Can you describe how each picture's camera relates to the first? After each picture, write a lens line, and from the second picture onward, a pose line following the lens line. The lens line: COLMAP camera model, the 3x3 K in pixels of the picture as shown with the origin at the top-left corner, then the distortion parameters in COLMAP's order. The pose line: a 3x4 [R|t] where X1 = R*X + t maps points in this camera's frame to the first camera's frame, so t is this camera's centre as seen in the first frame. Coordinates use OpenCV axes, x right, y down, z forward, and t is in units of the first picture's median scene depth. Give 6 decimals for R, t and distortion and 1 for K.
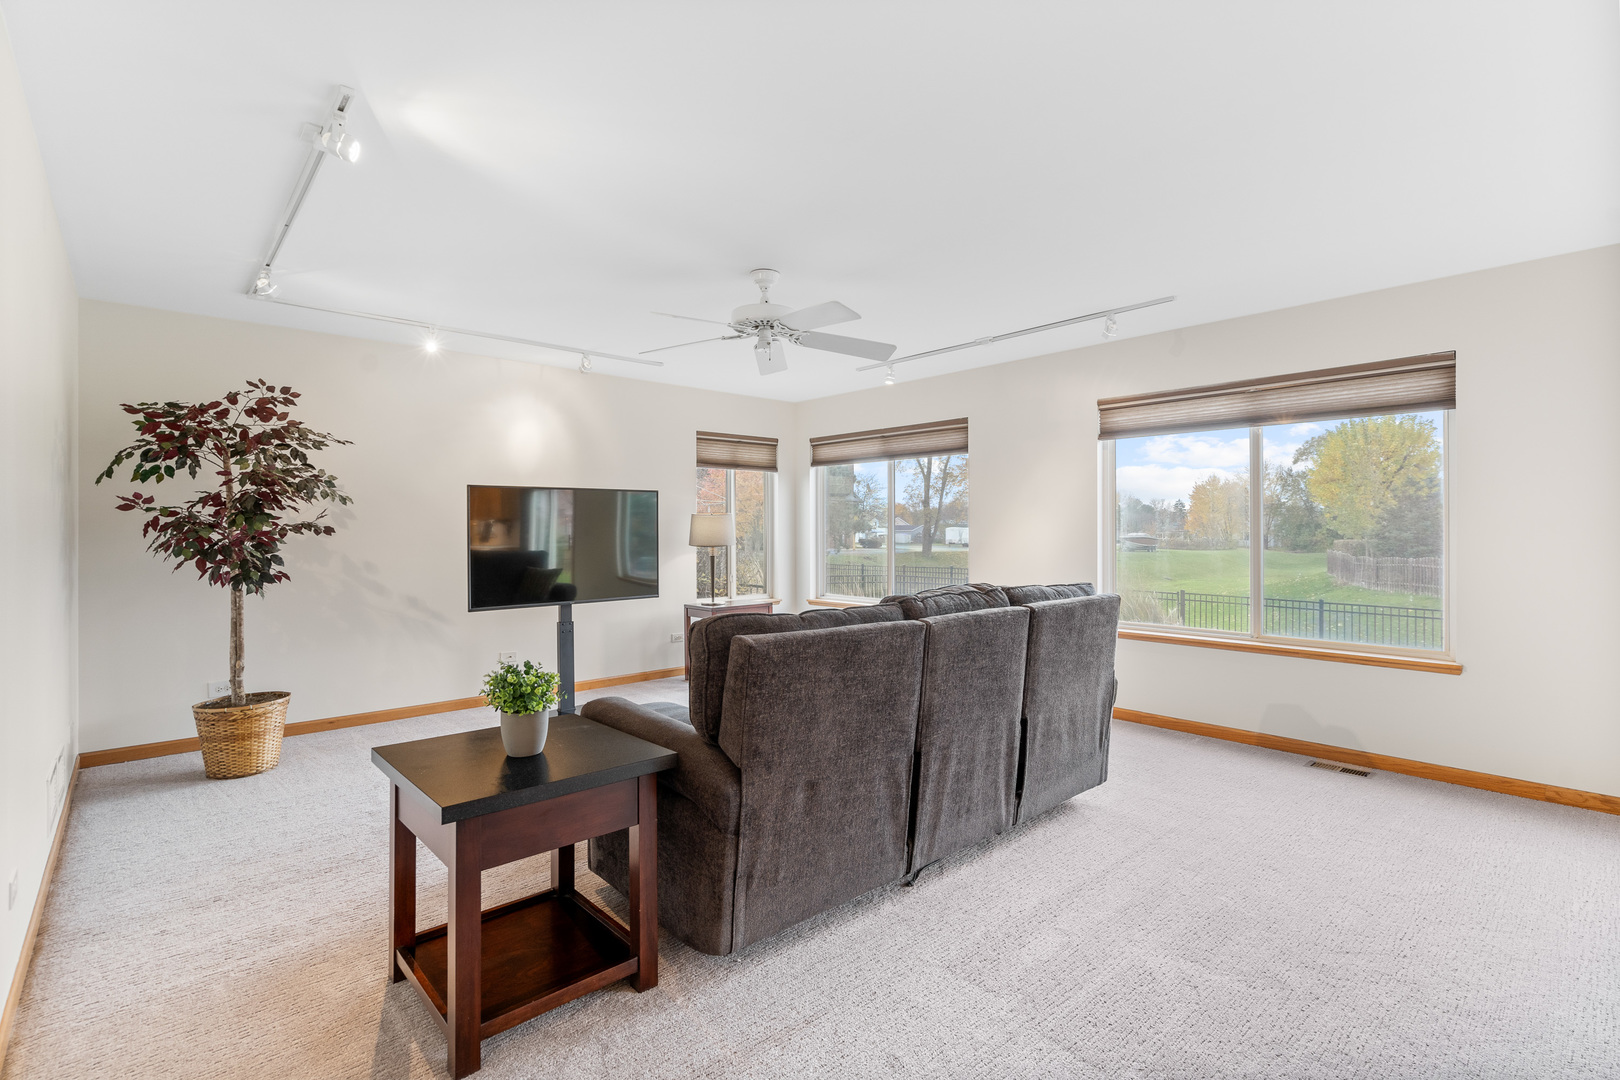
lens RADIAL K [[746.2, 0, 811.5], [0, 746.2, 529.3], [0, 0, 1]] dist [-0.001602, 0.000948]
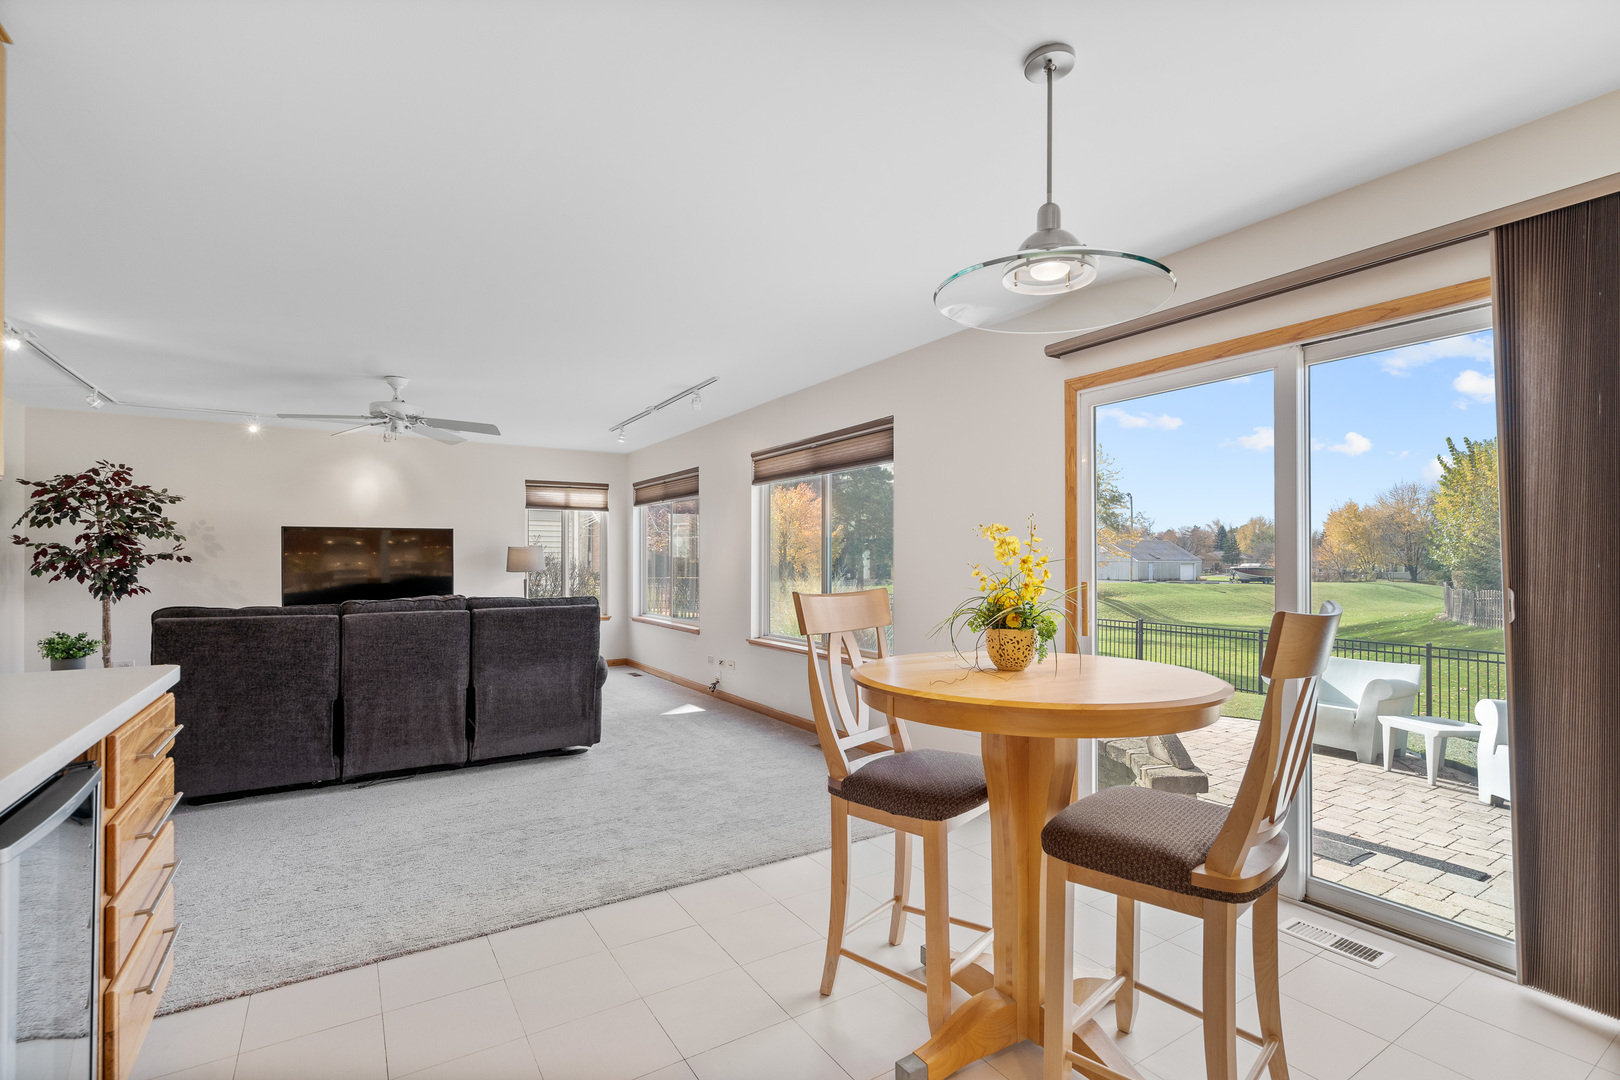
lens RADIAL K [[746.2, 0, 820.2], [0, 746.2, 550.2], [0, 0, 1]] dist [-0.001602, 0.000948]
pose [[0.986469, -0.002009, -0.163938, 0.897964], [0.000035, 0.999927, -0.012047, 0.002653], [0.163950, 0.011878, 0.986397, -0.249339]]
